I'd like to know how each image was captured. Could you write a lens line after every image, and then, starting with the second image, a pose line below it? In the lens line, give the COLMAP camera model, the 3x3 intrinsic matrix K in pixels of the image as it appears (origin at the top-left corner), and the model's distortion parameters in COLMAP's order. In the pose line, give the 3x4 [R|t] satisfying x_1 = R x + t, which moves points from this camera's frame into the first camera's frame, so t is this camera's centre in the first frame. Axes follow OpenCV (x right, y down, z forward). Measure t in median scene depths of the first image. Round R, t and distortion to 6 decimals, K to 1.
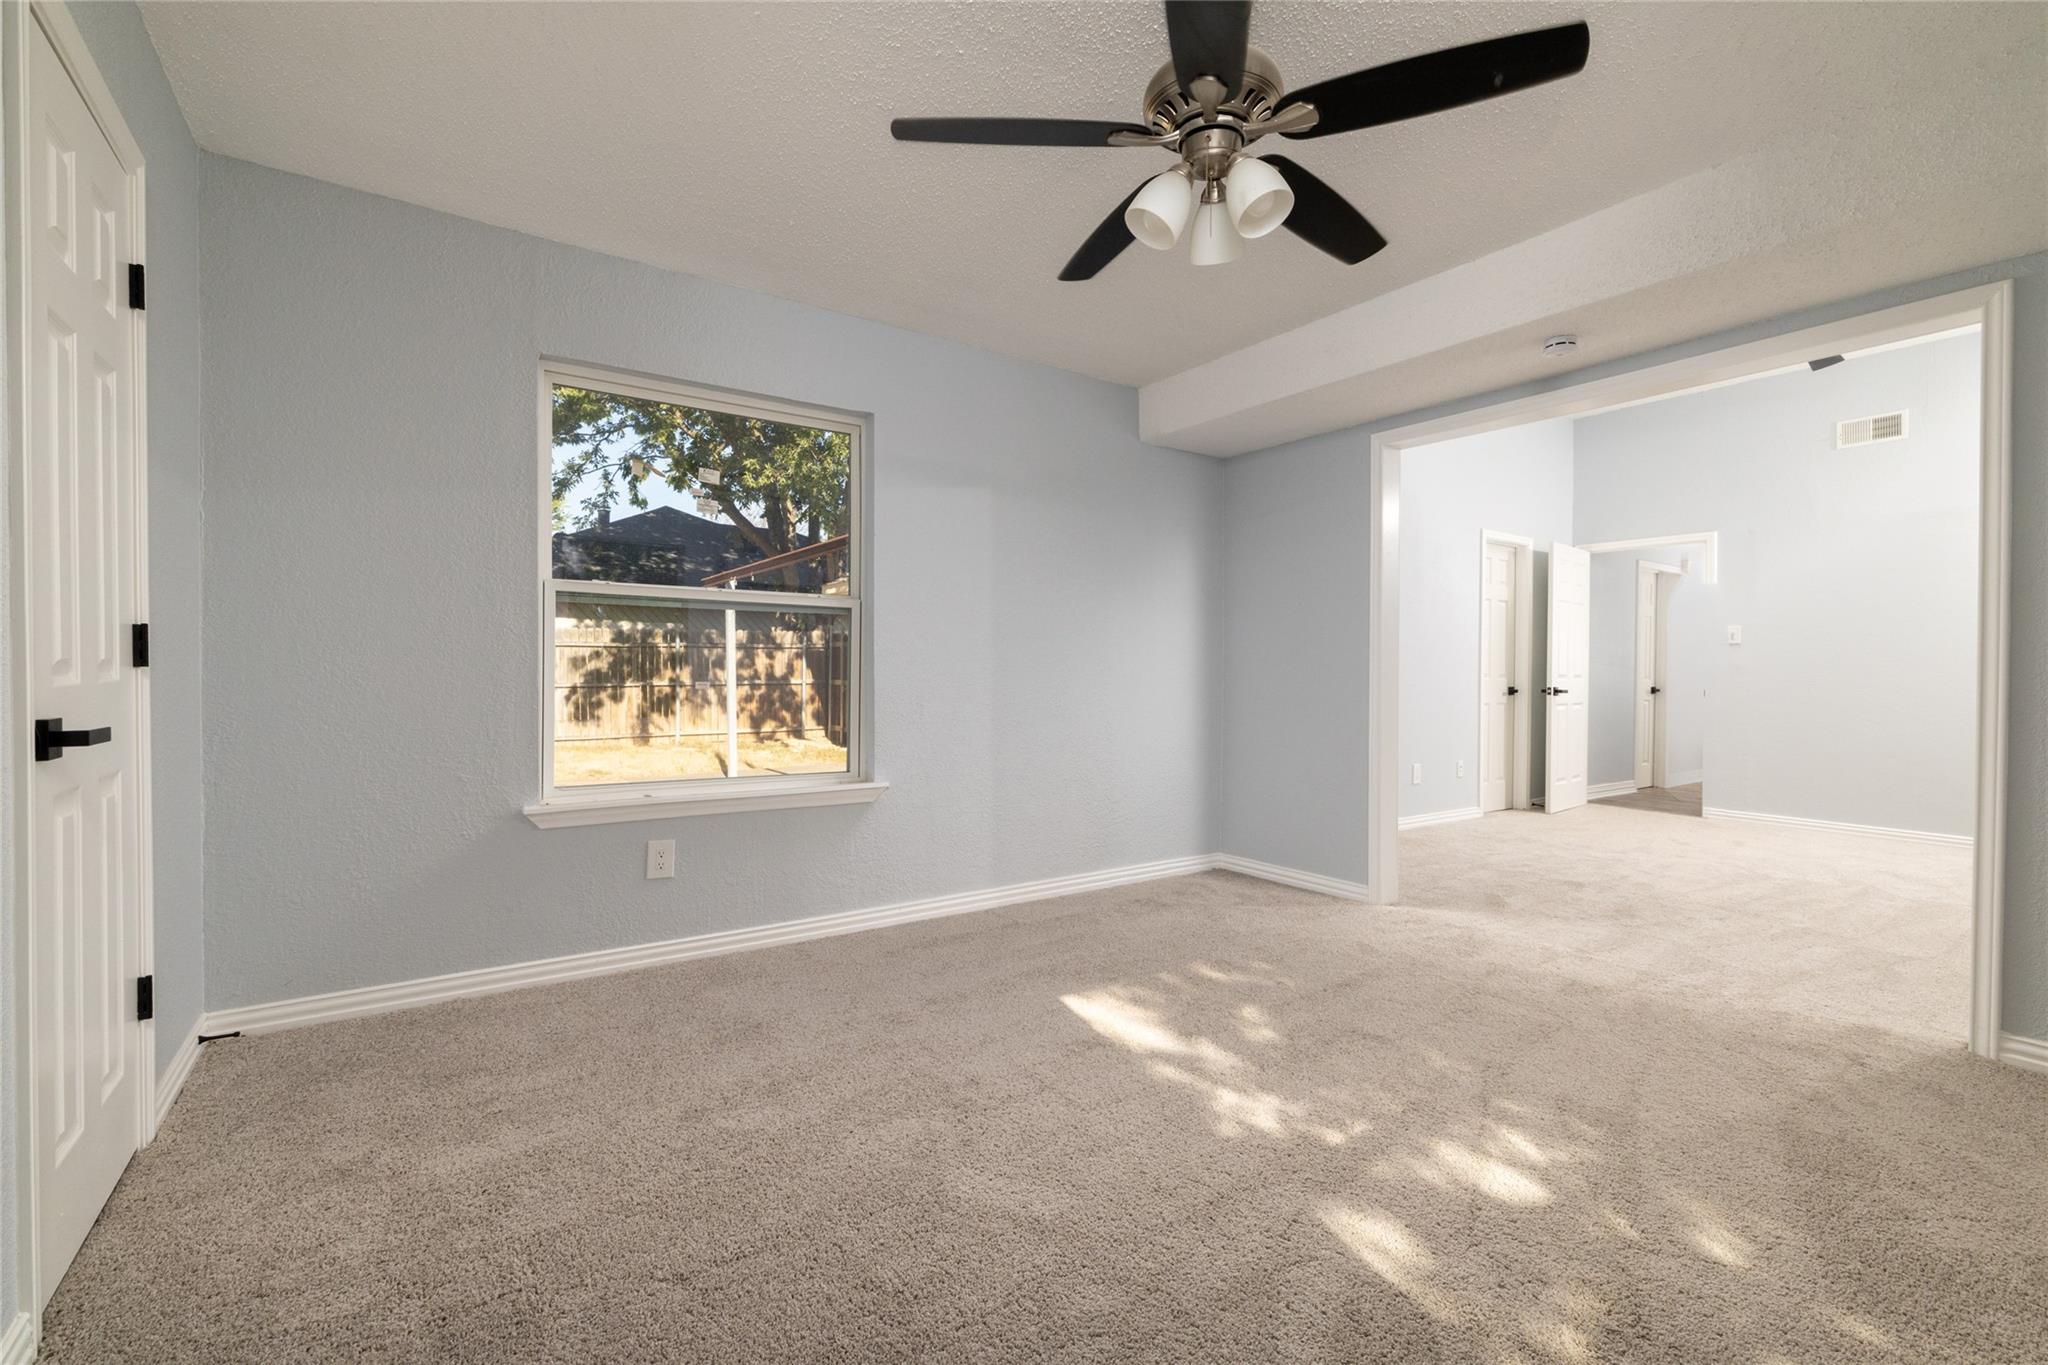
lens RADIAL K [[876.9, 0, 1019.1], [0, 876.9, 679.4], [0, 0, 1]] dist [-0.001006, 0.000871]
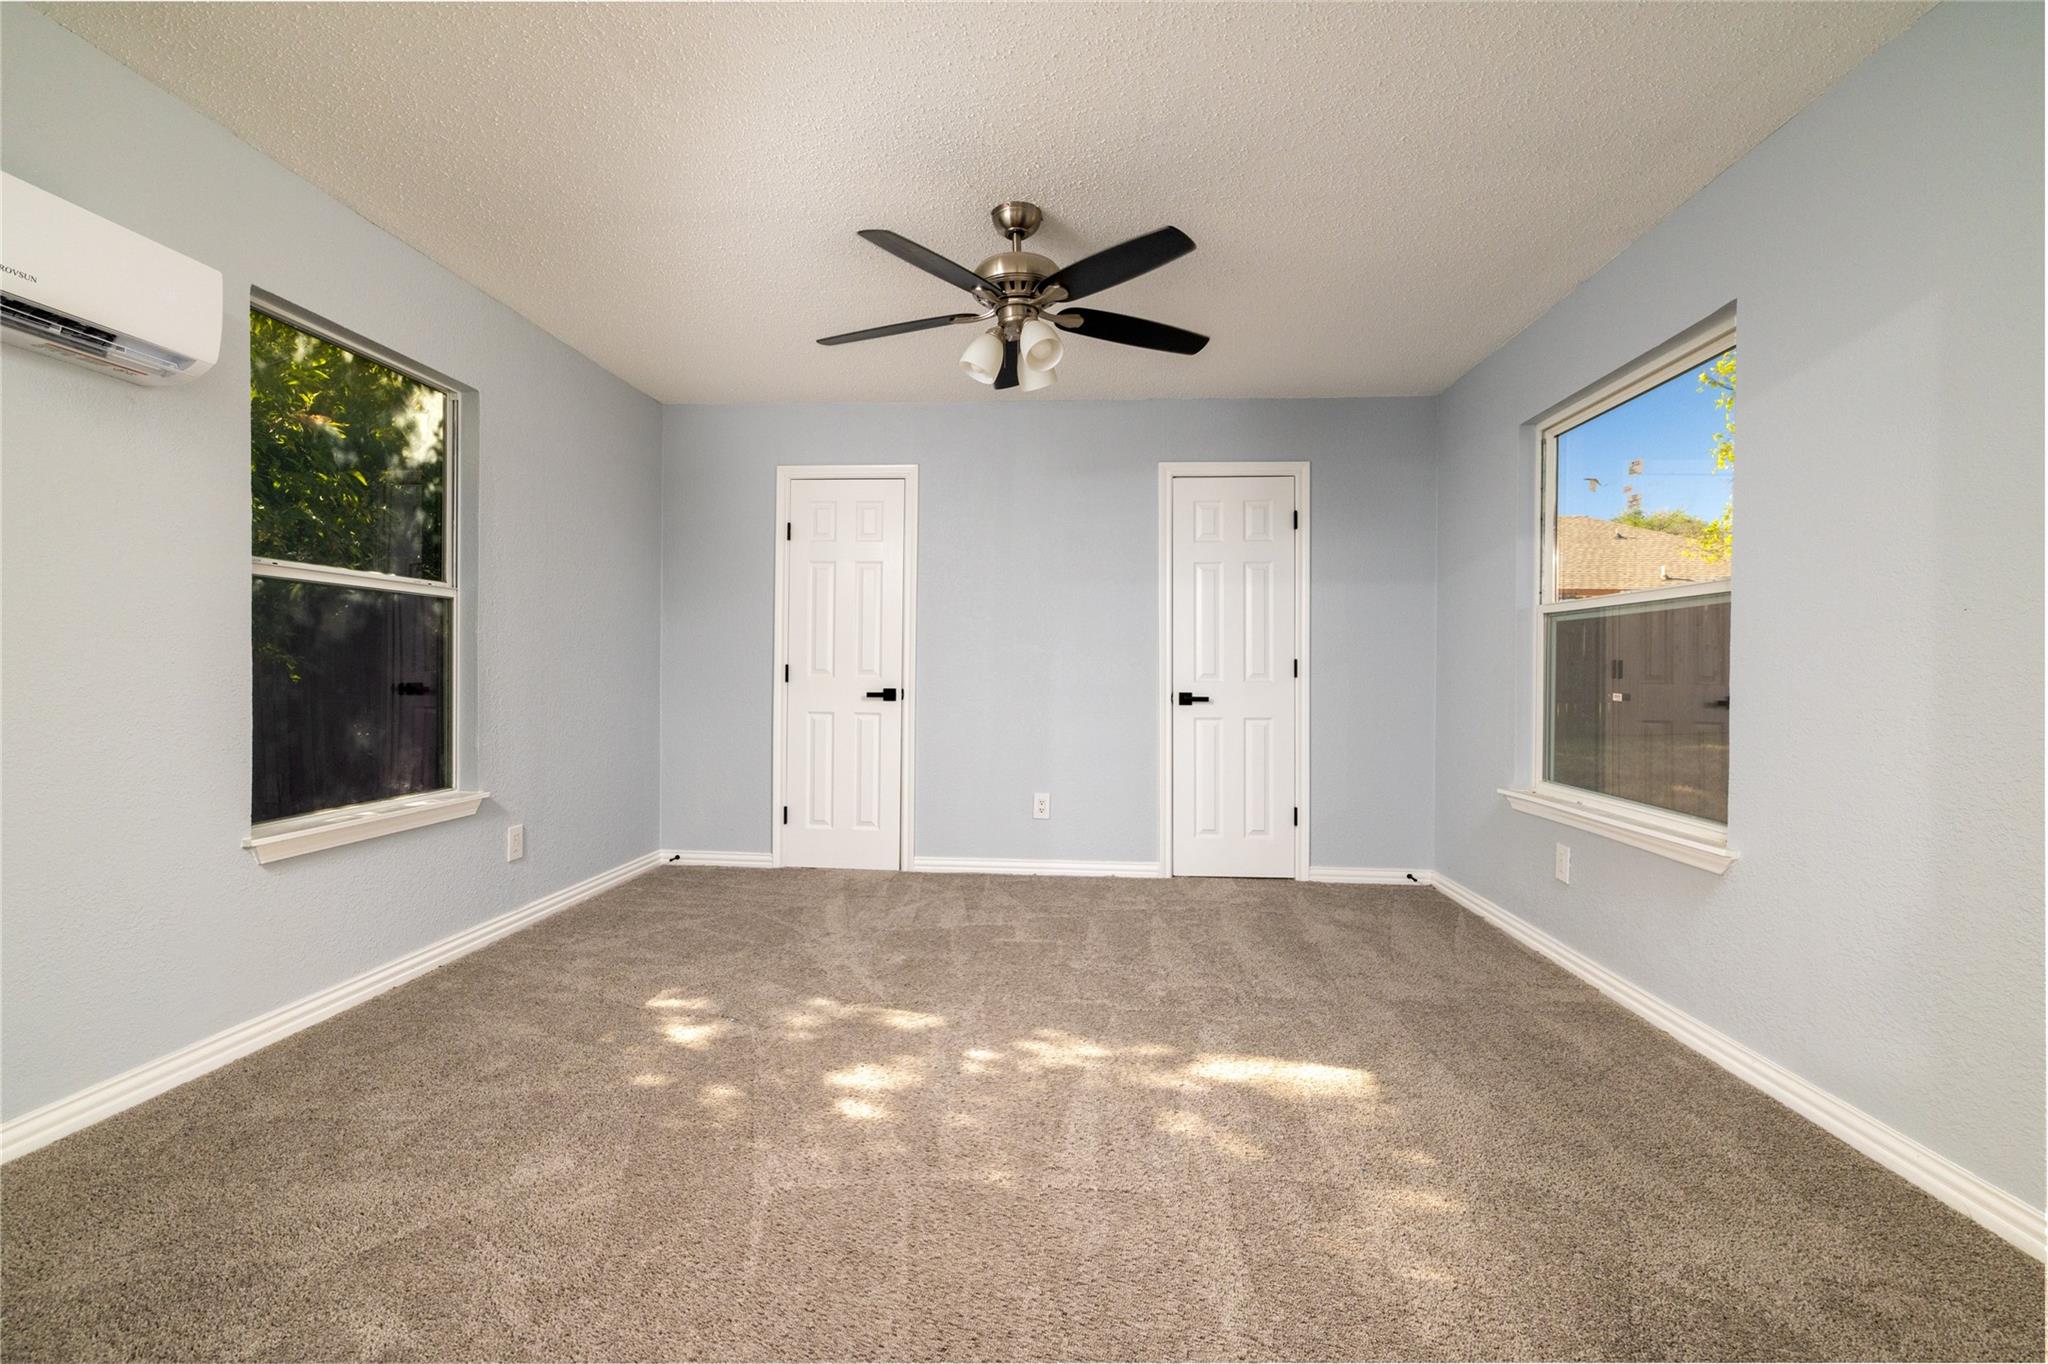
lens RADIAL K [[876.9, 0, 1019.1], [0, 876.9, 678.9], [0, 0, 1]] dist [-0.001006, 0.000871]
pose [[-0.644656, -0.013572, -0.764353, 1.252336], [-0.006380, 0.999903, -0.012373, 0.028627], [0.764446, -0.003100, -0.644680, 1.813718]]
